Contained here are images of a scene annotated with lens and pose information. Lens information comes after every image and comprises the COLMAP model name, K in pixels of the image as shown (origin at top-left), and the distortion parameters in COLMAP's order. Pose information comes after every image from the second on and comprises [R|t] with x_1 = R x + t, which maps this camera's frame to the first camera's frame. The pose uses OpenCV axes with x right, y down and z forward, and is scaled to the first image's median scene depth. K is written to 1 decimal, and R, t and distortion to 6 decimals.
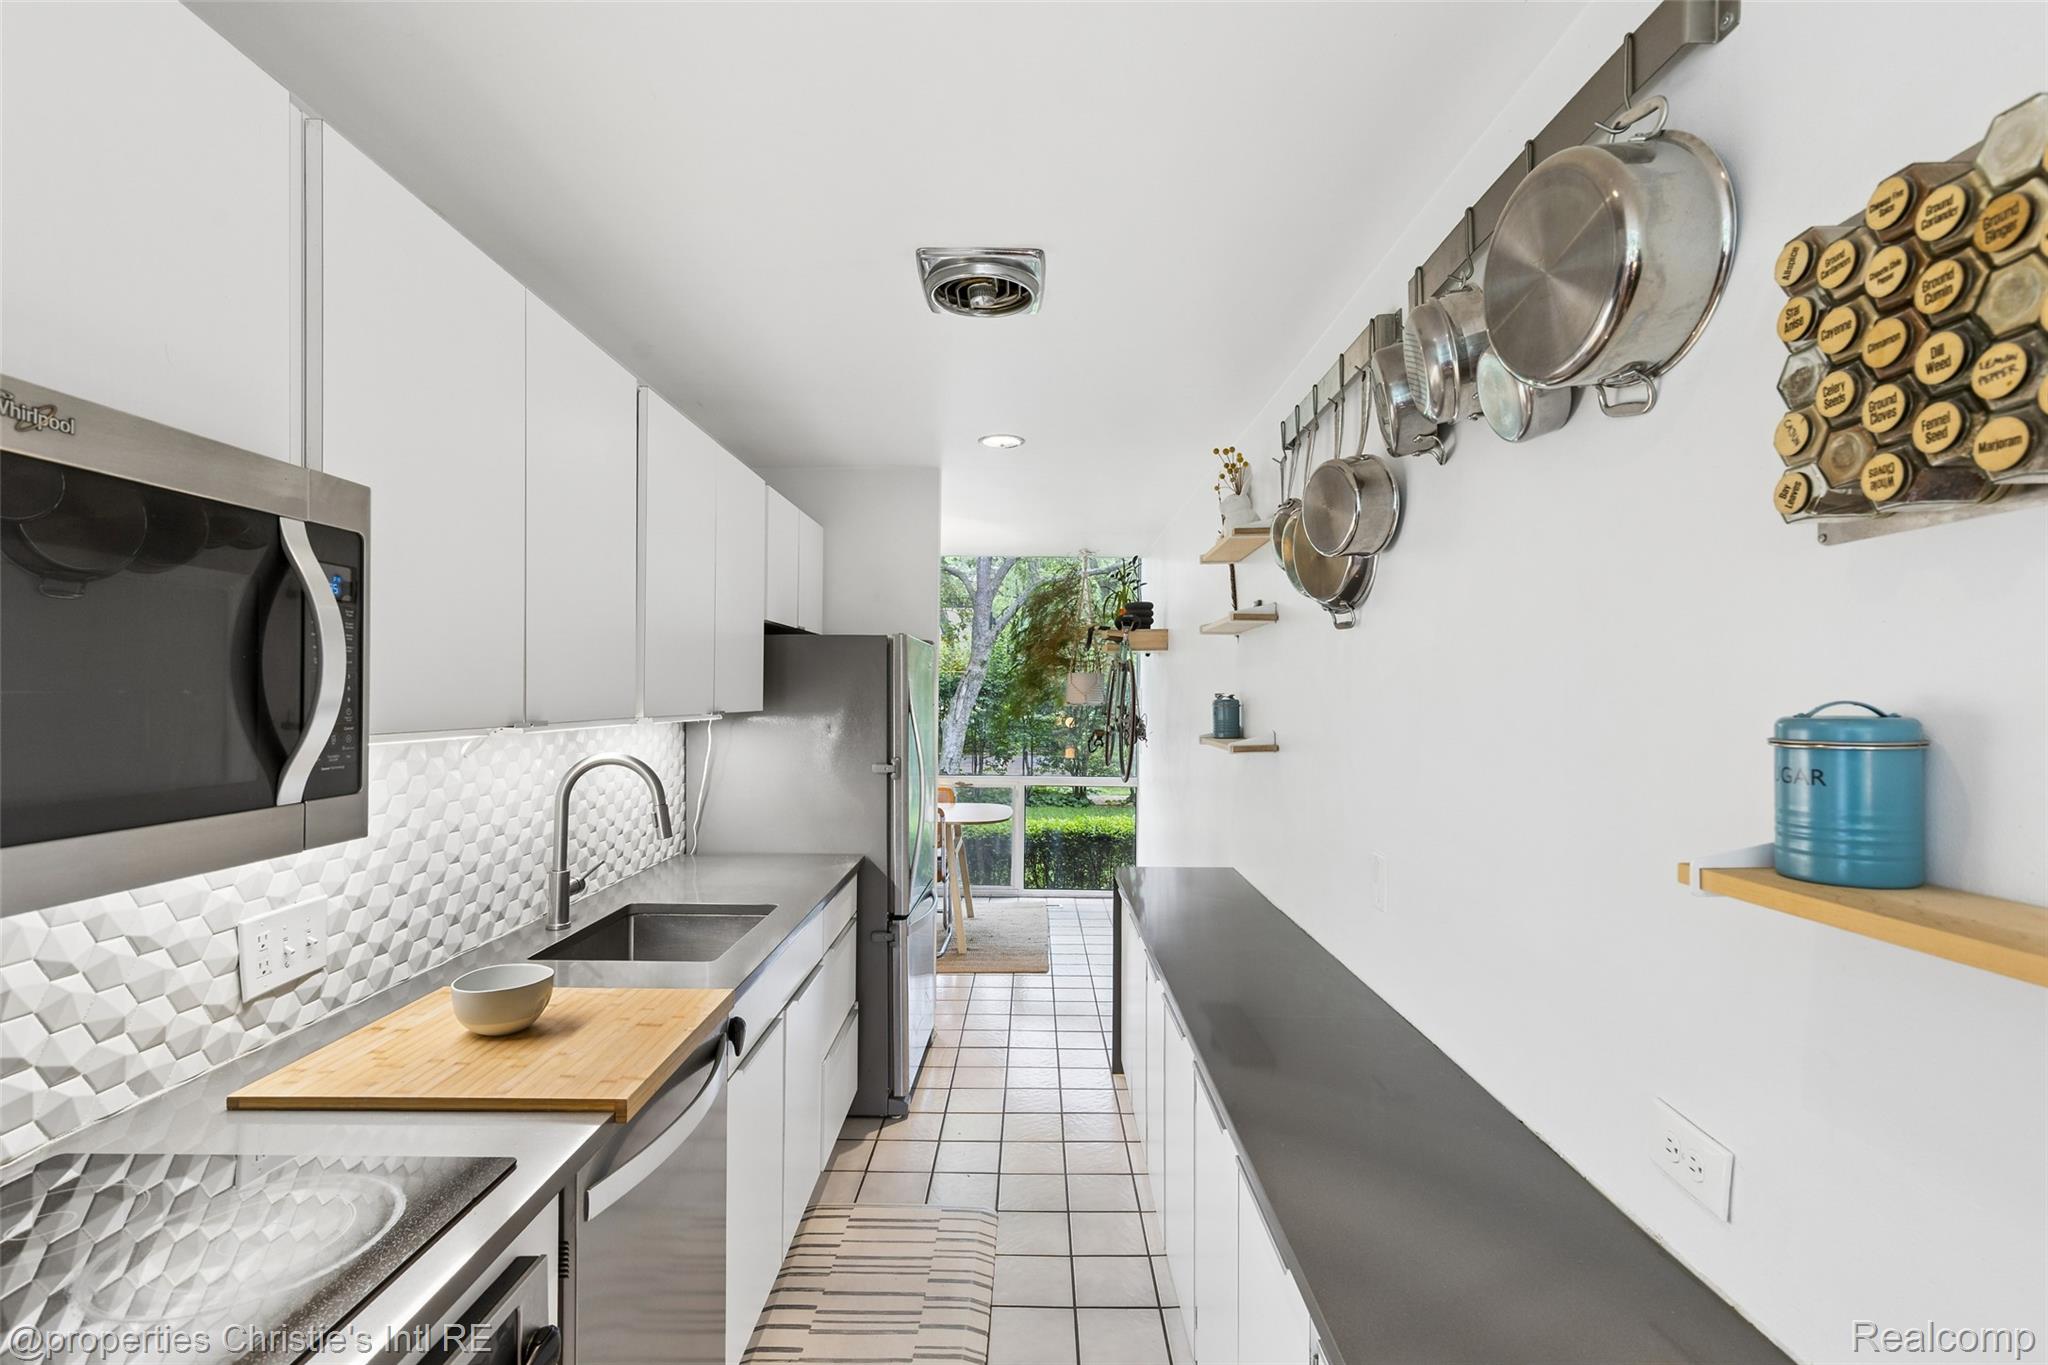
lens RADIAL K [[938.0, 0, 1025.7], [0, 938.0, 691.1], [0, 0, 1]] dist [0.004962, 0.000391]
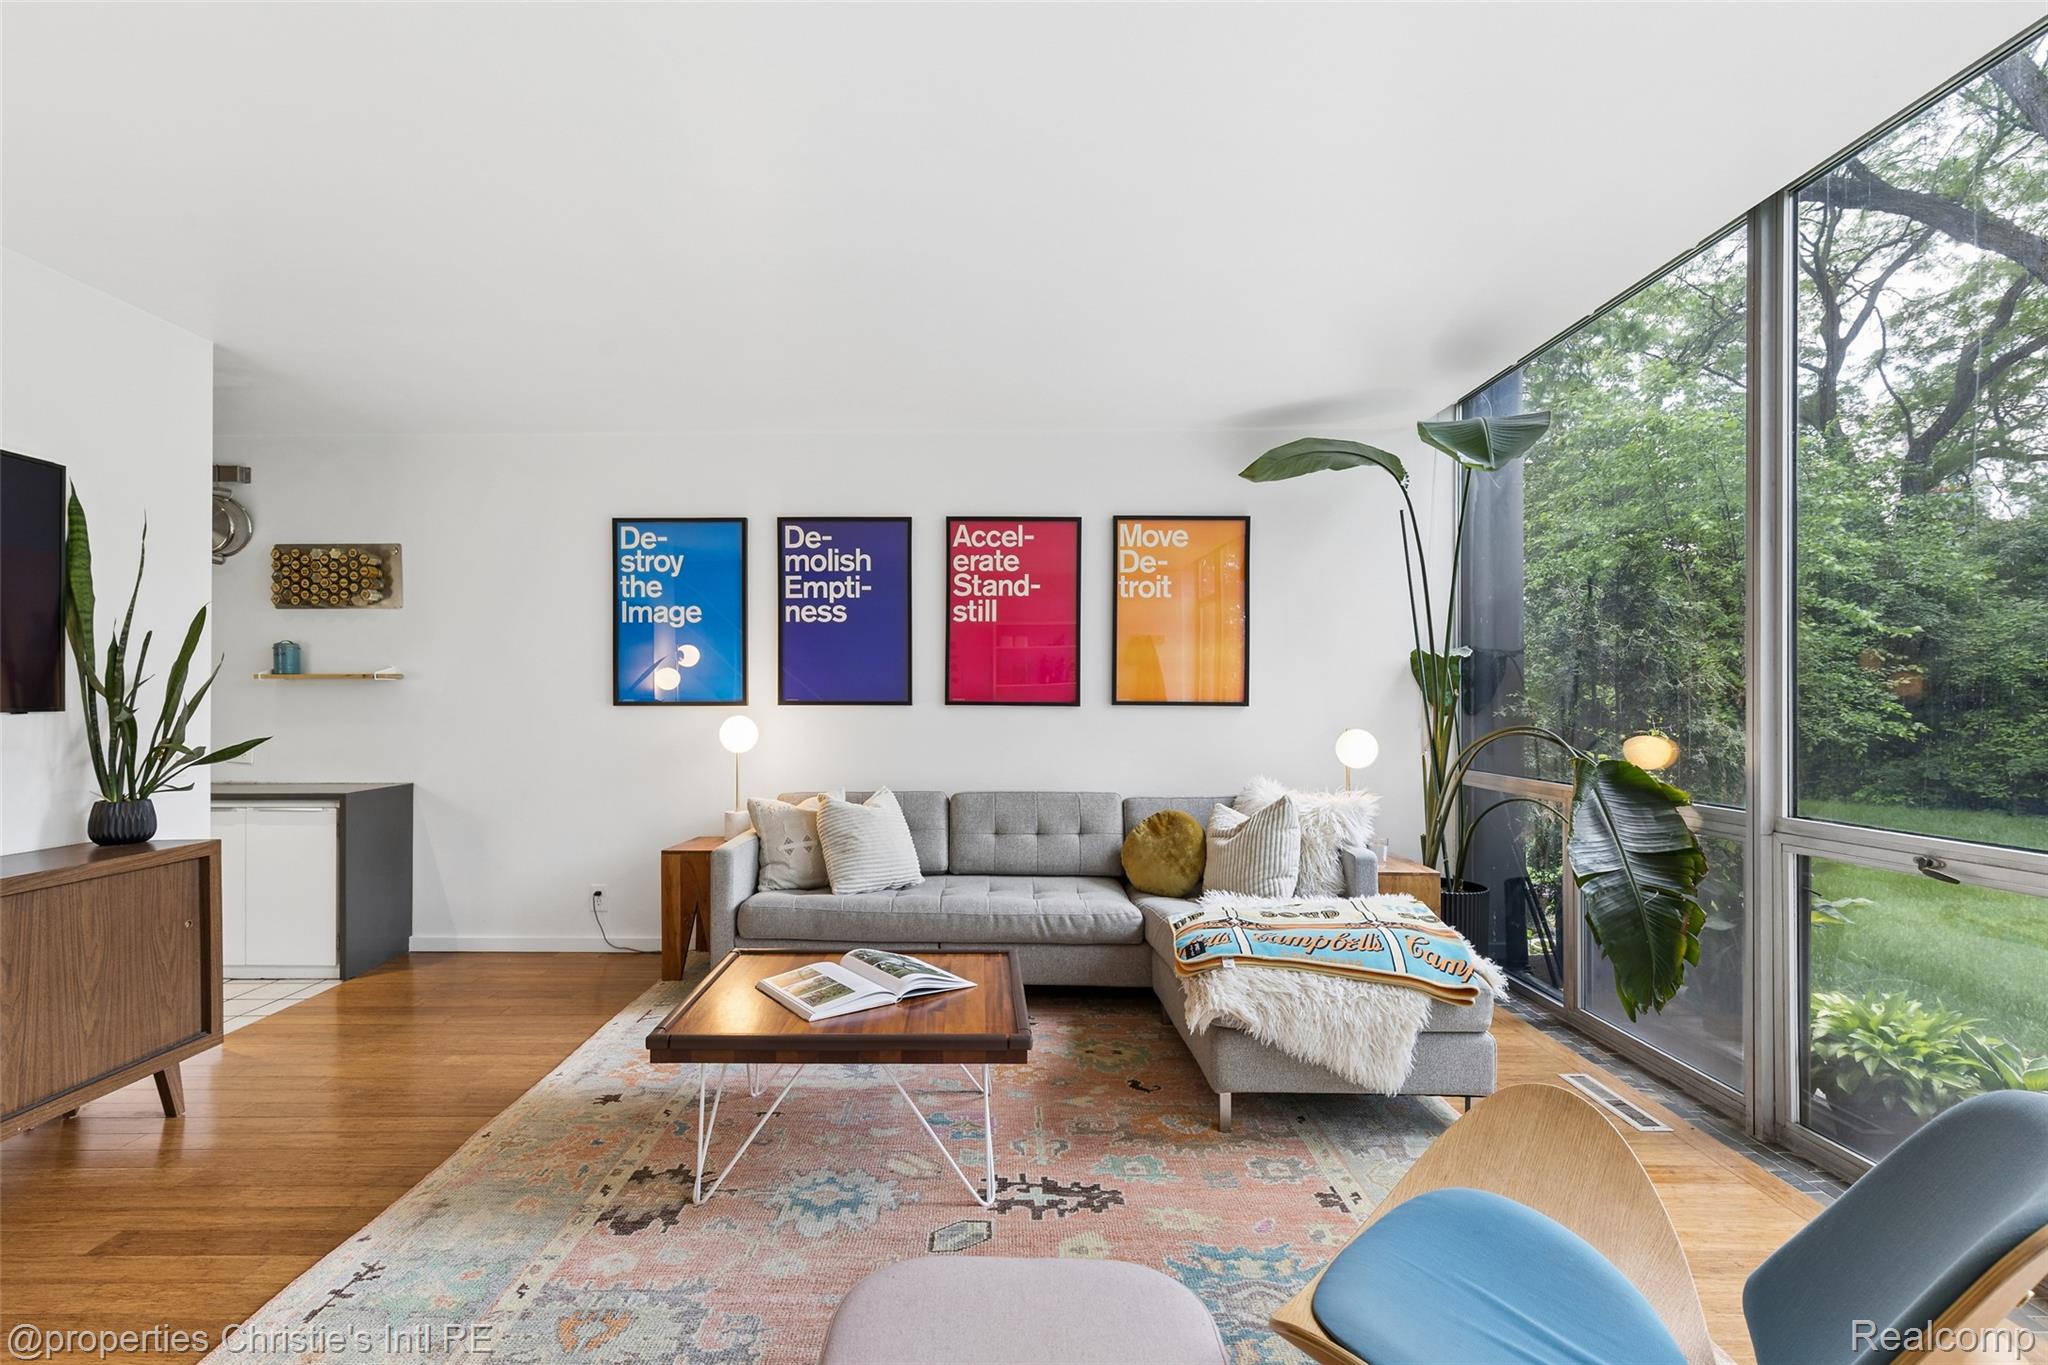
lens RADIAL K [[938.0, 0, 976.5], [0, 938.0, 702.5], [0, 0, 1]] dist [0.004962, 0.000391]
pose [[0.009813, -0.009558, 0.999906, -0.713571], [0.003817, 0.999947, 0.009521, 0.052594], [-0.999945, 0.003723, 0.009849, -0.476965]]
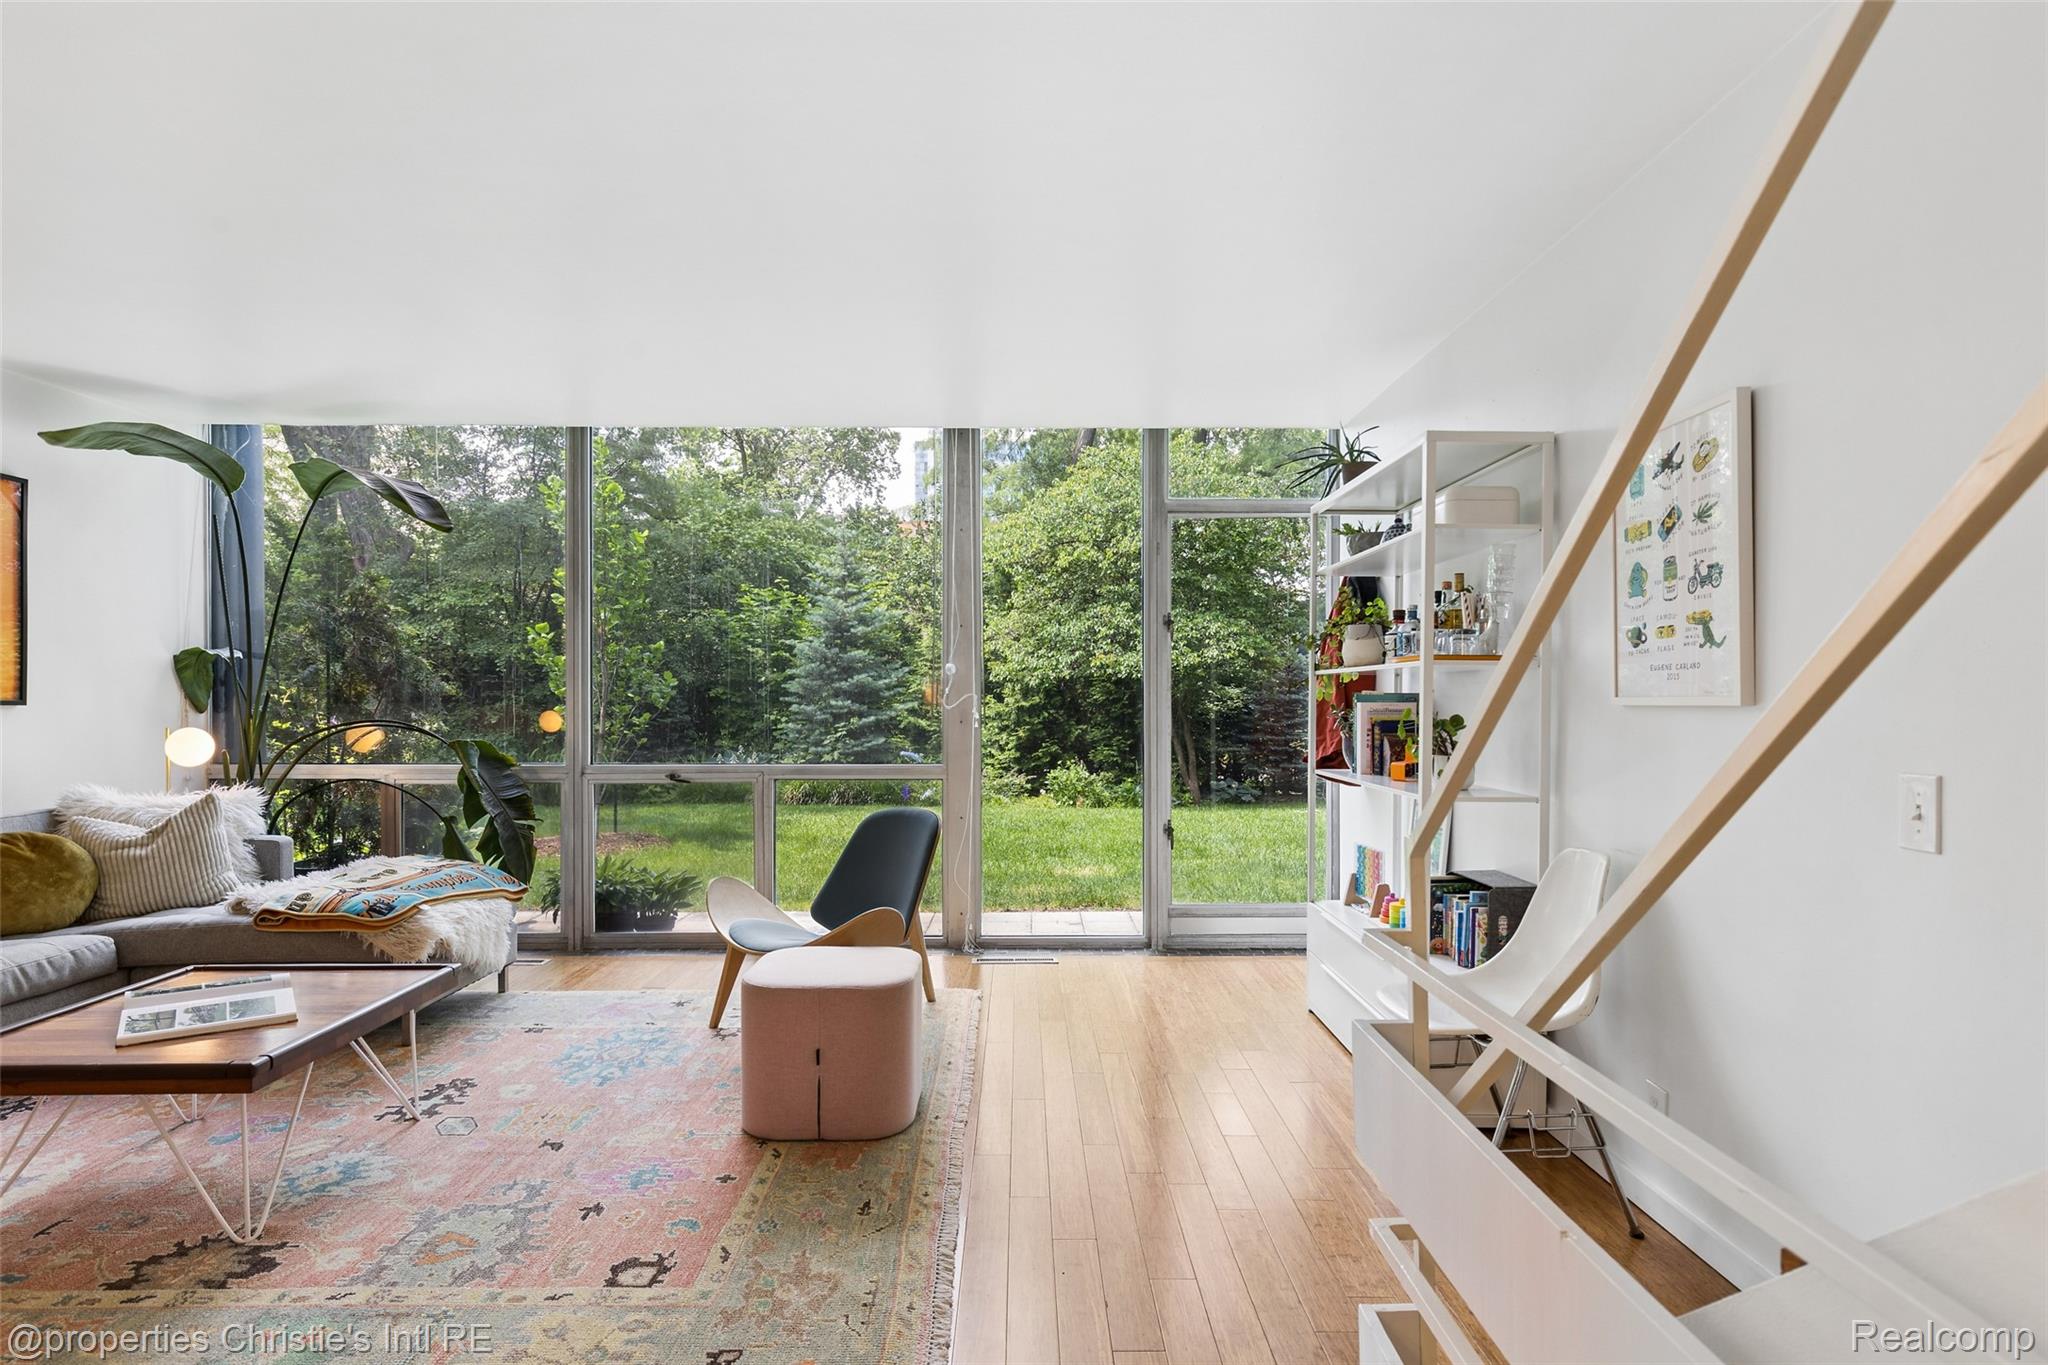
lens RADIAL K [[1065.4, 0, 1016.0], [0, 1065.4, 698.4], [0, 0, 1]] dist [0.001031, -0.000173]
pose [[-0.999908, -0.009963, -0.009155, -0.607757], [-0.009974, 0.999950, 0.001195, 0.050954], [0.009143, 0.001286, -0.999957, 0.107414]]
